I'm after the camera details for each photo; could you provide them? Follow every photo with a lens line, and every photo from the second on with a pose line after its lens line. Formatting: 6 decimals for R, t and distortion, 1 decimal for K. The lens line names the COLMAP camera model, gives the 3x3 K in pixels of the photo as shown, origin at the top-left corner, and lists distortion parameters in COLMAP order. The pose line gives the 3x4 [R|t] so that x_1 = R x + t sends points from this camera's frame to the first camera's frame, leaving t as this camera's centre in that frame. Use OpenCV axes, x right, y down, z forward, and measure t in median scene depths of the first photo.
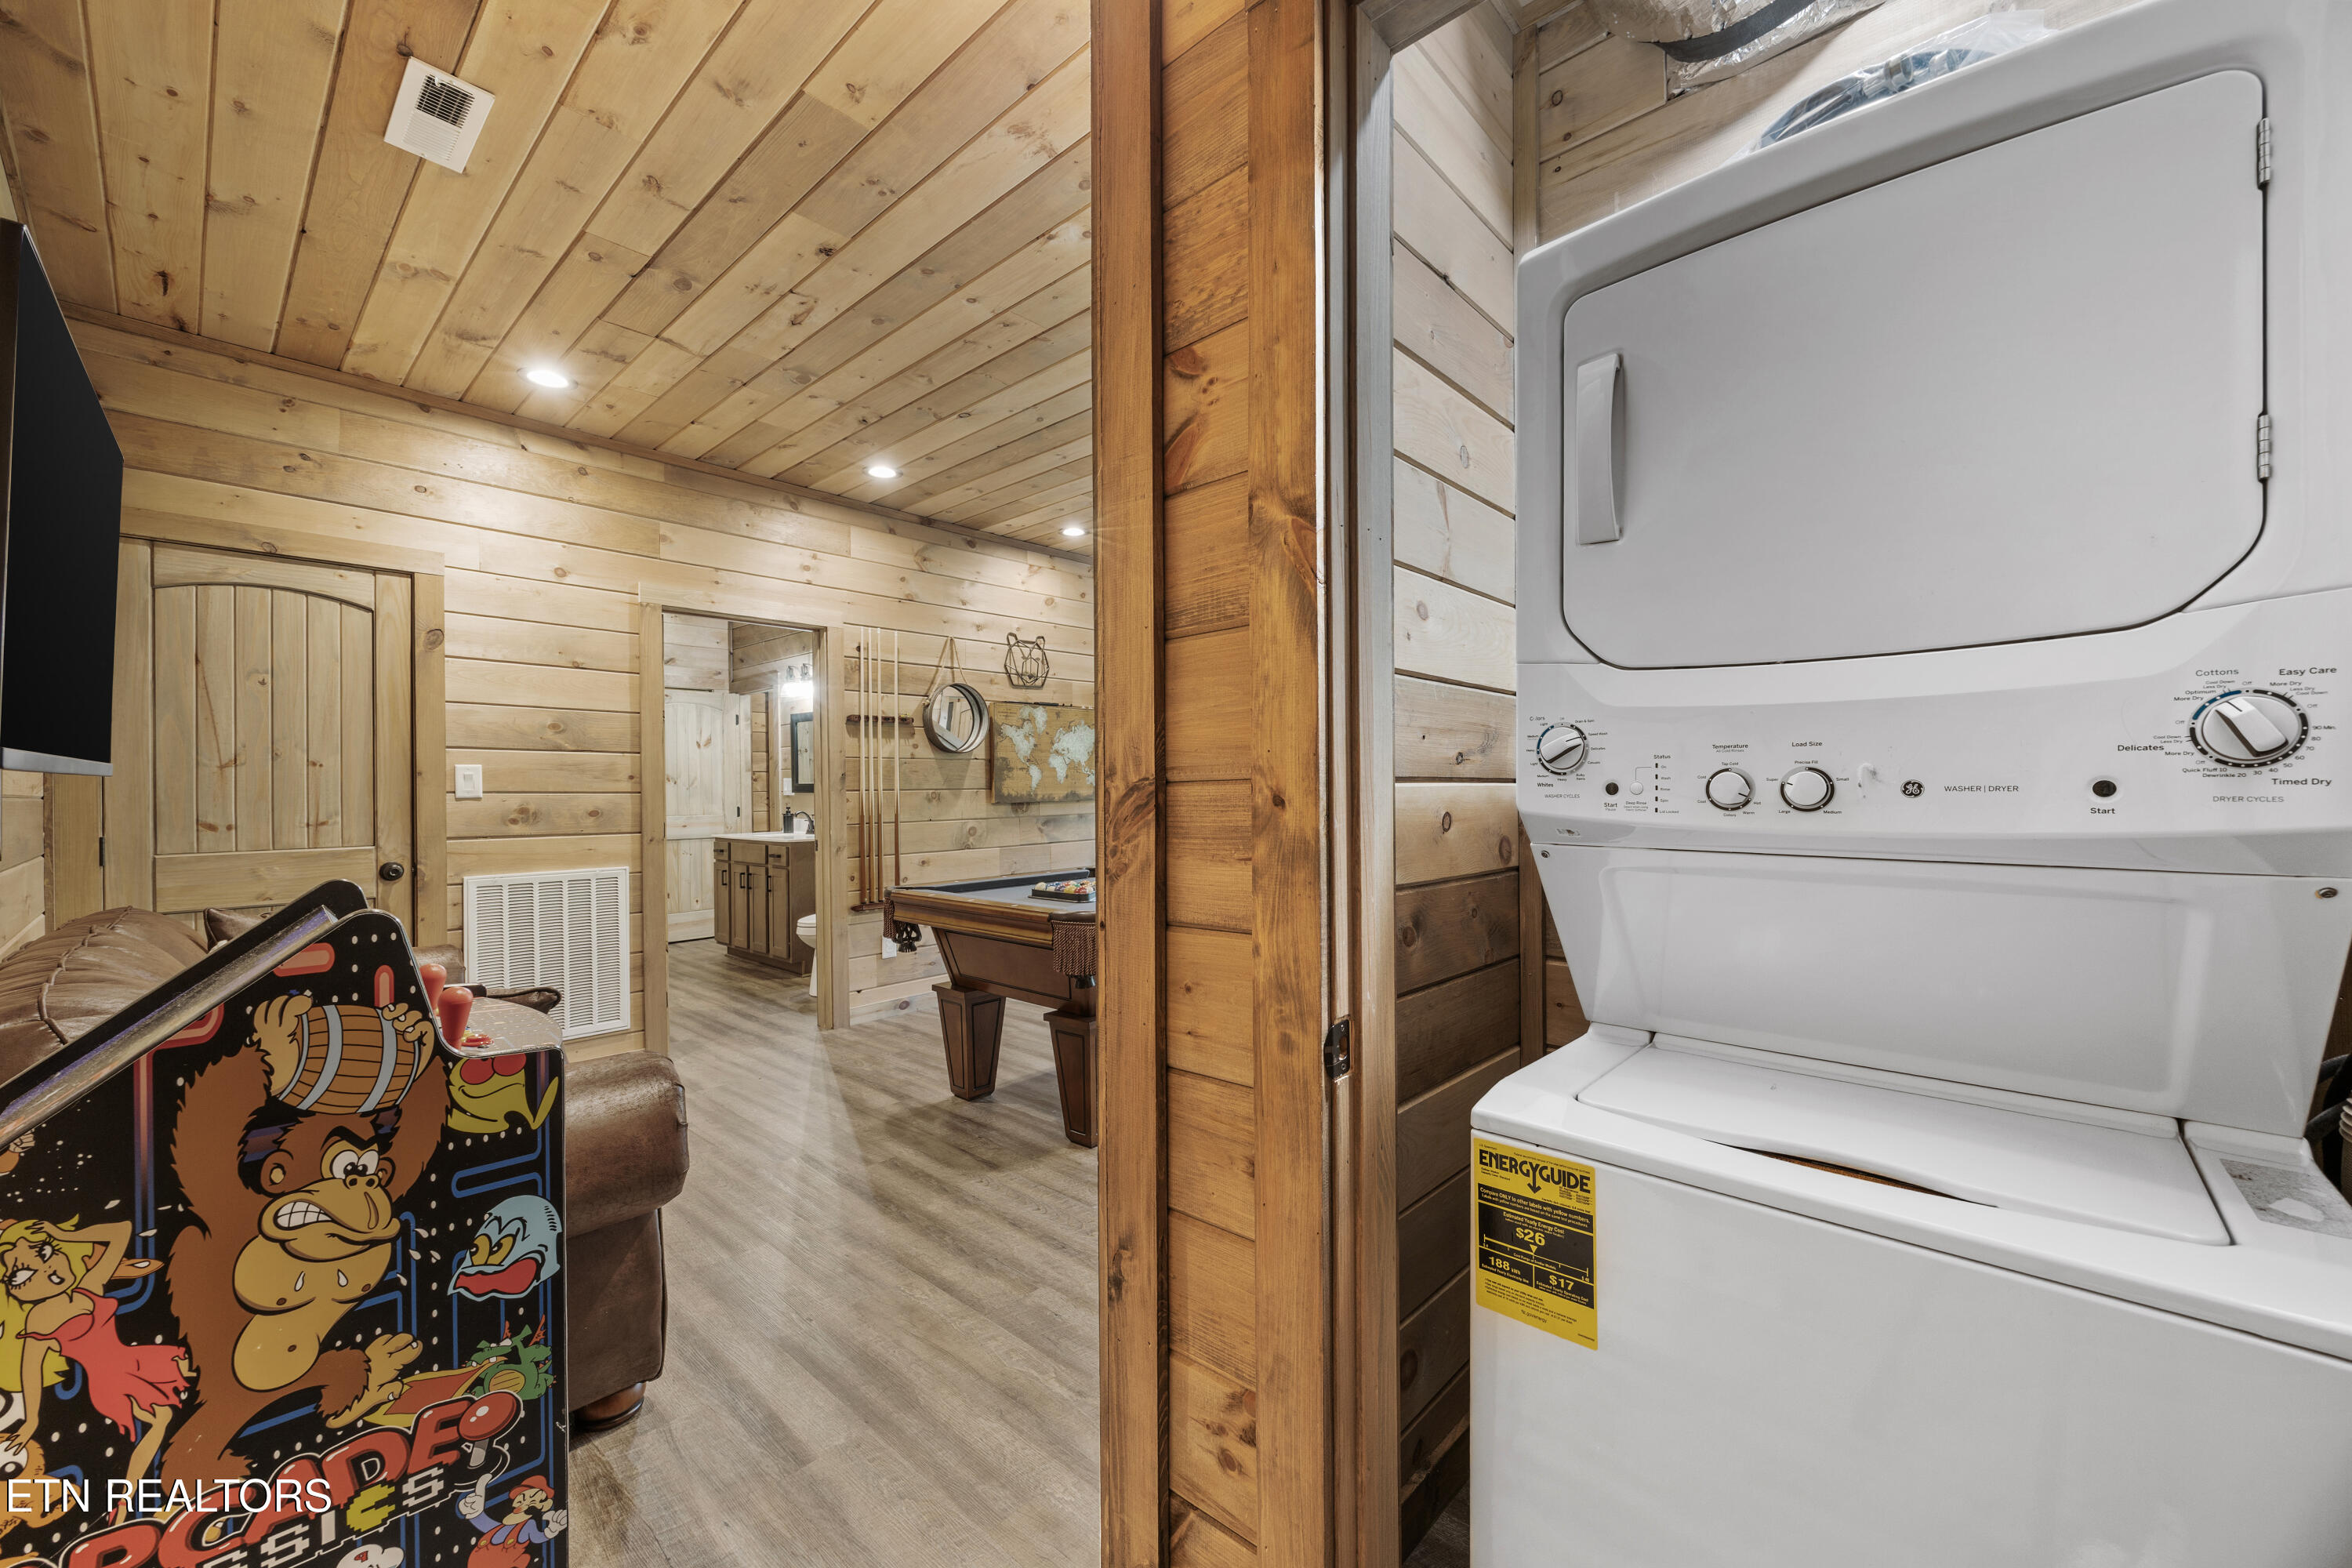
lens RADIAL K [[901.4, 0, 1176.0], [0, 901.4, 784.0], [0, 0, 1]] dist [-0.000810, -0.000201]
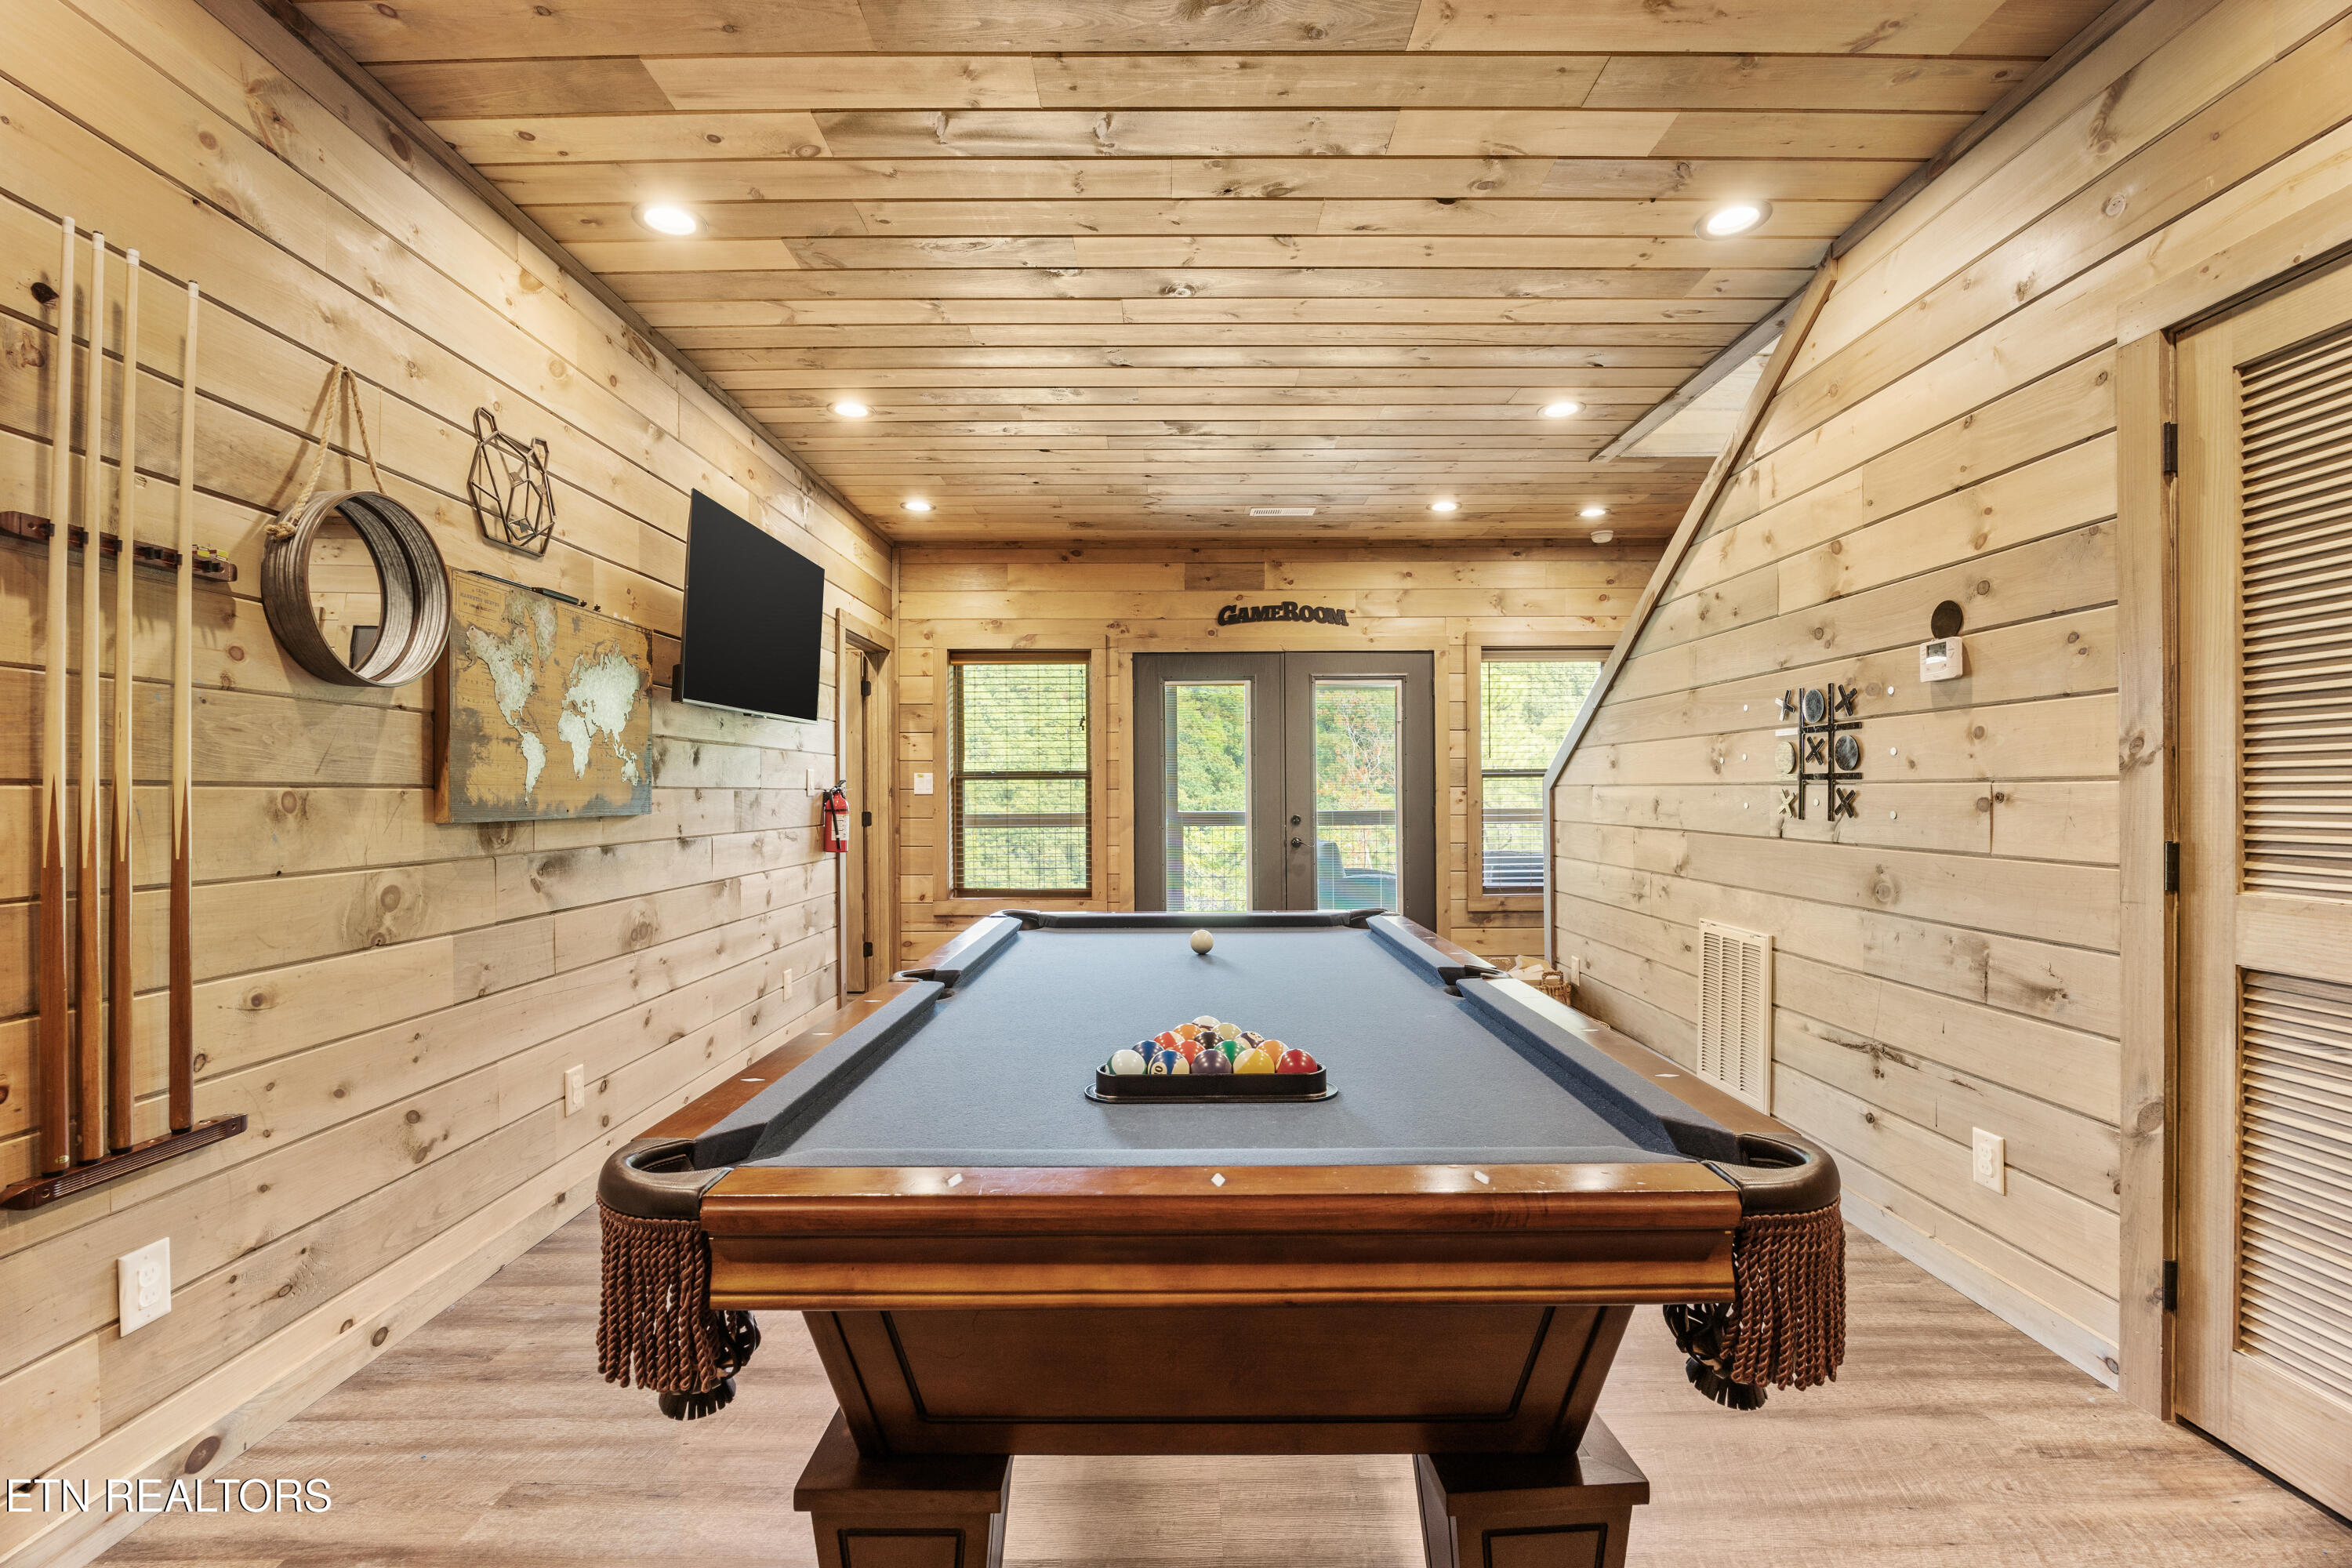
lens RADIAL K [[1013.1, 0, 1129.7], [0, 1013.1, 788.3], [0, 0, 1]] dist [-0.012046, 0.000088]
pose [[0.774005, 0.012359, 0.633059, -0.254201], [-0.004576, 0.999893, -0.013926, 0.010883], [-0.633163, 0.007882, 0.773978, 0.477966]]
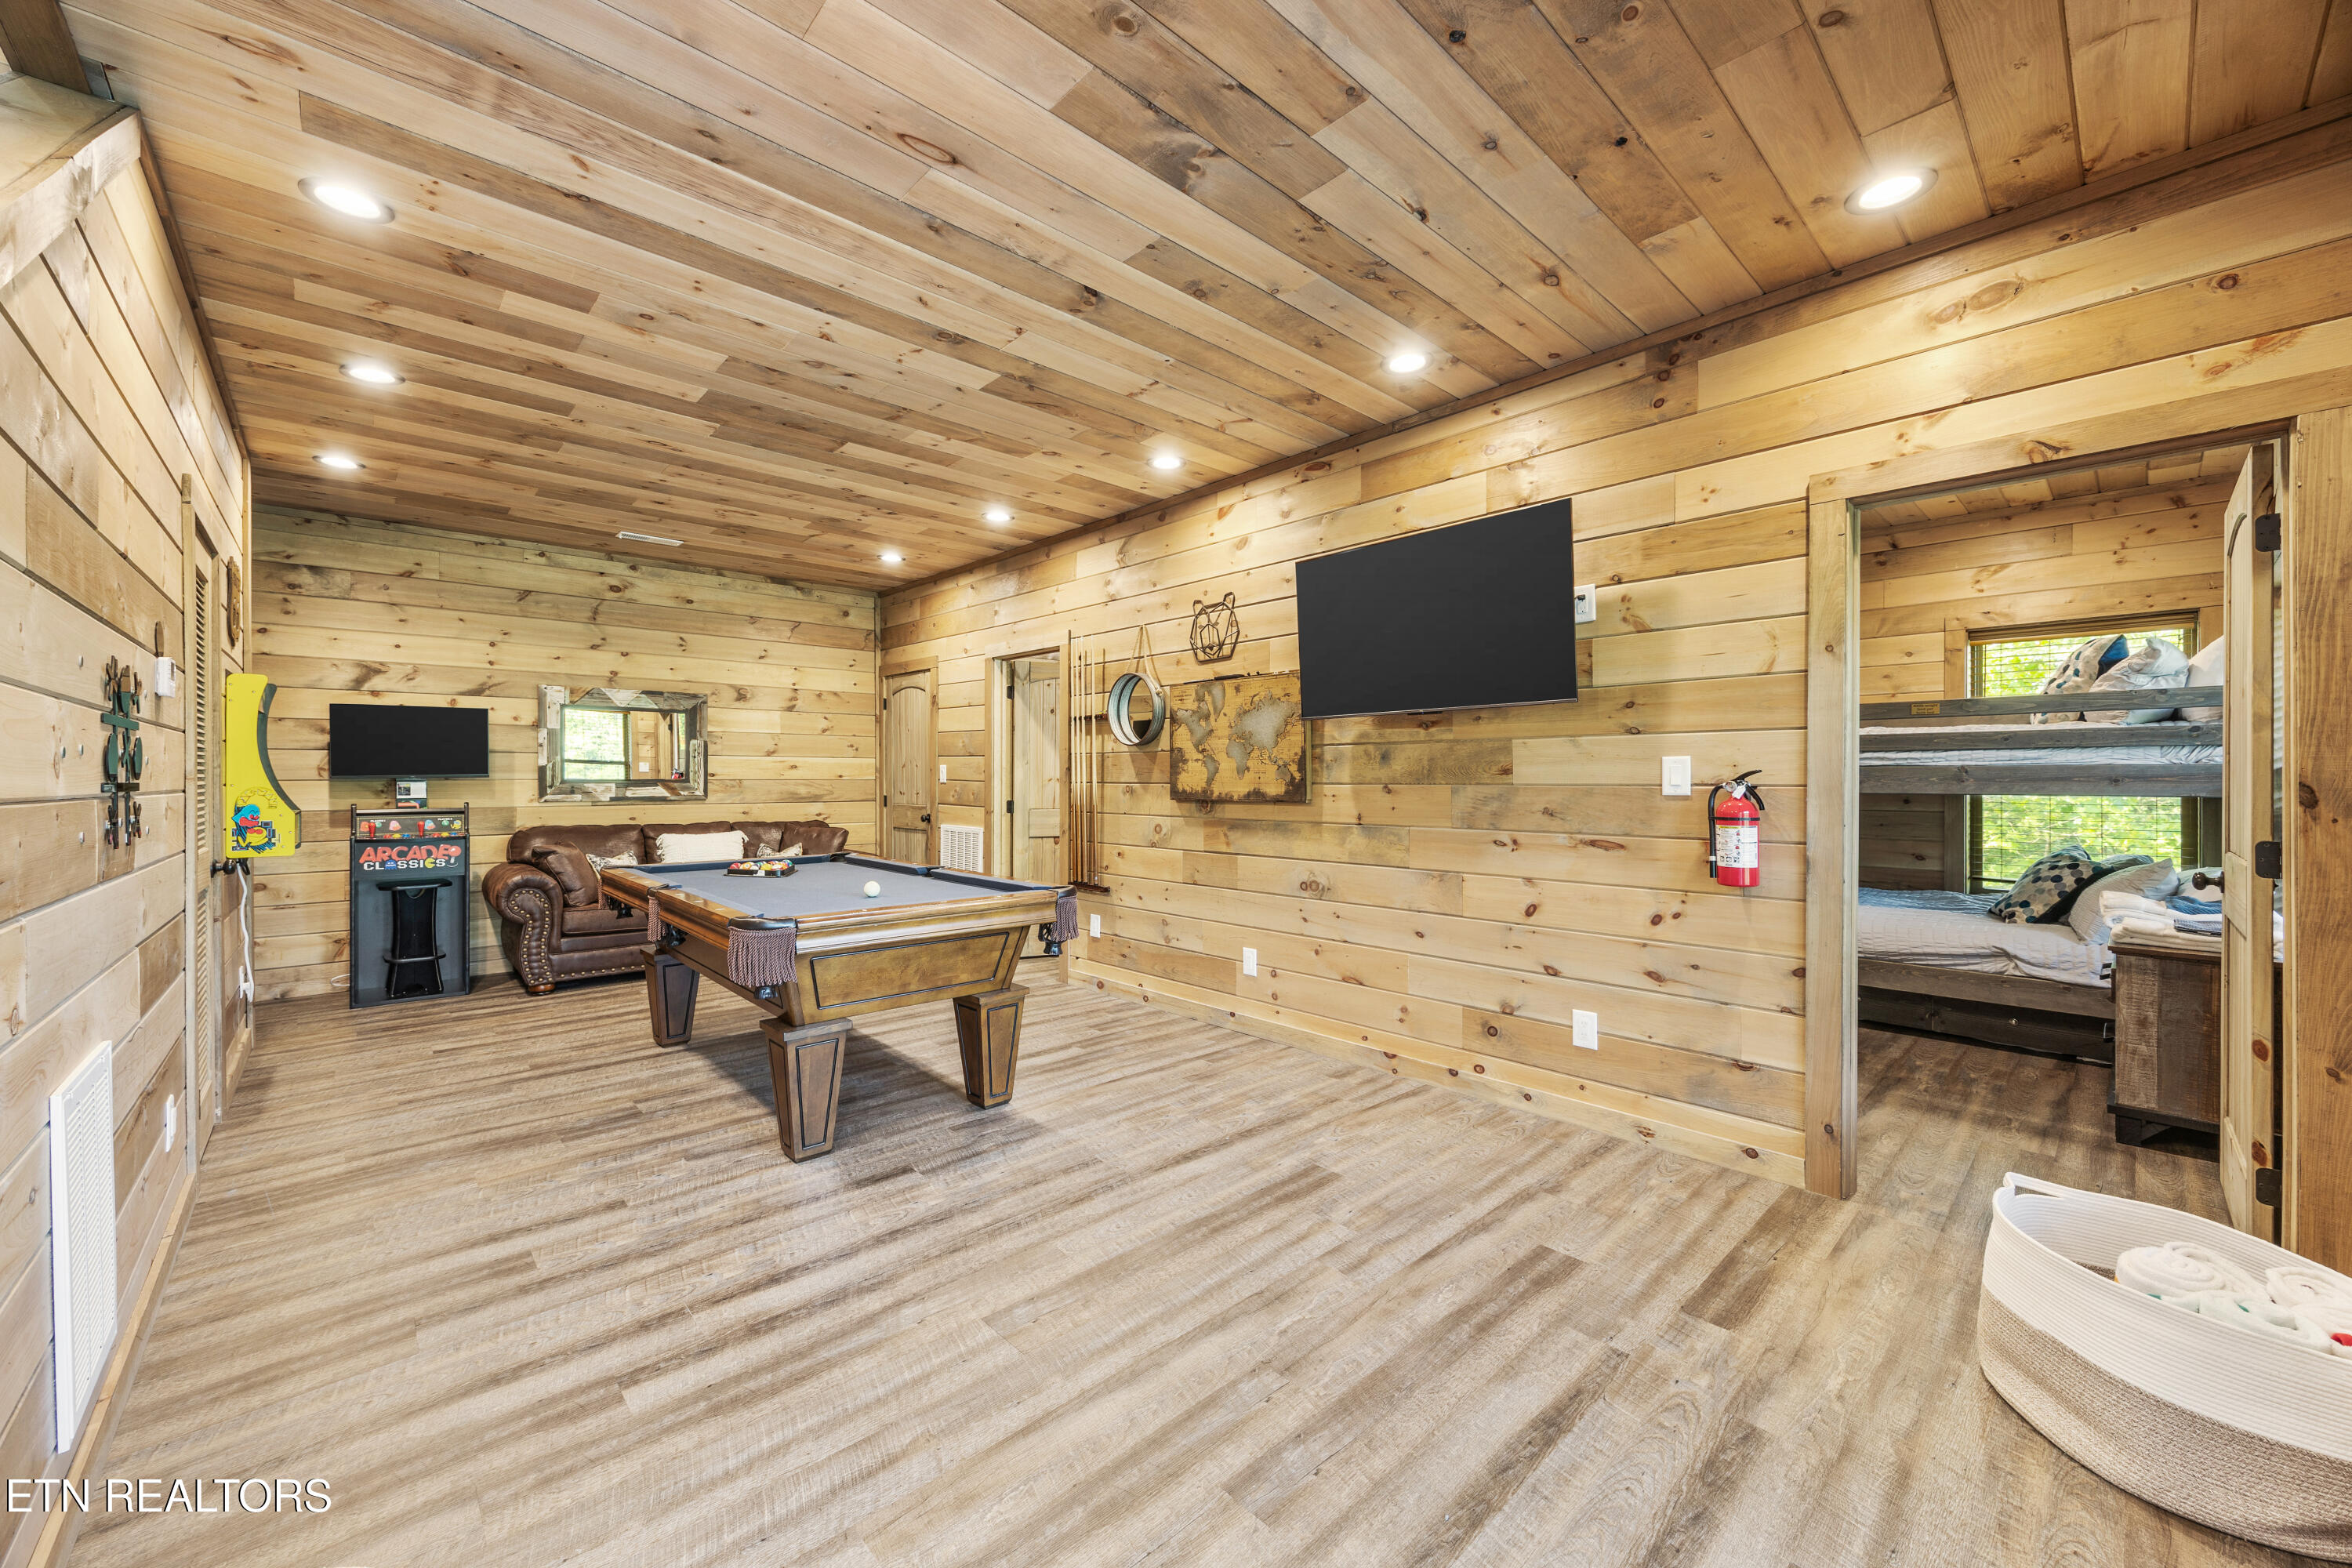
lens RADIAL K [[901.4, 0, 1176.0], [0, 901.4, 784.0], [0, 0, 1]] dist [-0.000810, -0.000201]
pose [[-0.089778, 0.013271, -0.995873, 0.696237], [-0.003668, 0.999900, 0.013655, -0.006474], [0.995955, 0.004878, -0.089720, 1.103446]]
